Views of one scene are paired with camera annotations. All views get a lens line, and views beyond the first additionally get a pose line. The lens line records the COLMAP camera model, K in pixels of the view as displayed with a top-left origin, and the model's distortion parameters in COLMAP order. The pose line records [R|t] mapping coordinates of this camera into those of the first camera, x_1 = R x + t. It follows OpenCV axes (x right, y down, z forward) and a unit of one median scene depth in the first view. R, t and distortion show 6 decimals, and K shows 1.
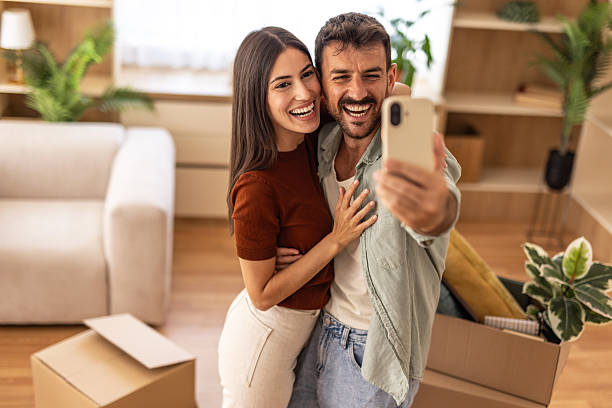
lens RADIAL K [[866.4, 0, 306.3], [0, 866.4, 213.7], [0, 0, 1]] dist [-0.012870, 0.039030]
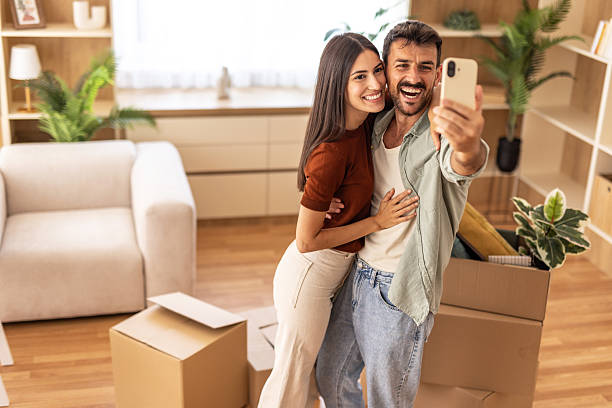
lens RADIAL K [[866.4, 0, 306.3], [0, 866.4, 213.7], [0, 0, 1]] dist [-0.012870, 0.039030]
pose [[0.993071, -0.077384, 0.088444, -0.162447], [0.079620, 0.996582, -0.022032, 0.061348], [-0.086436, 0.028921, 0.995837, -0.239261]]
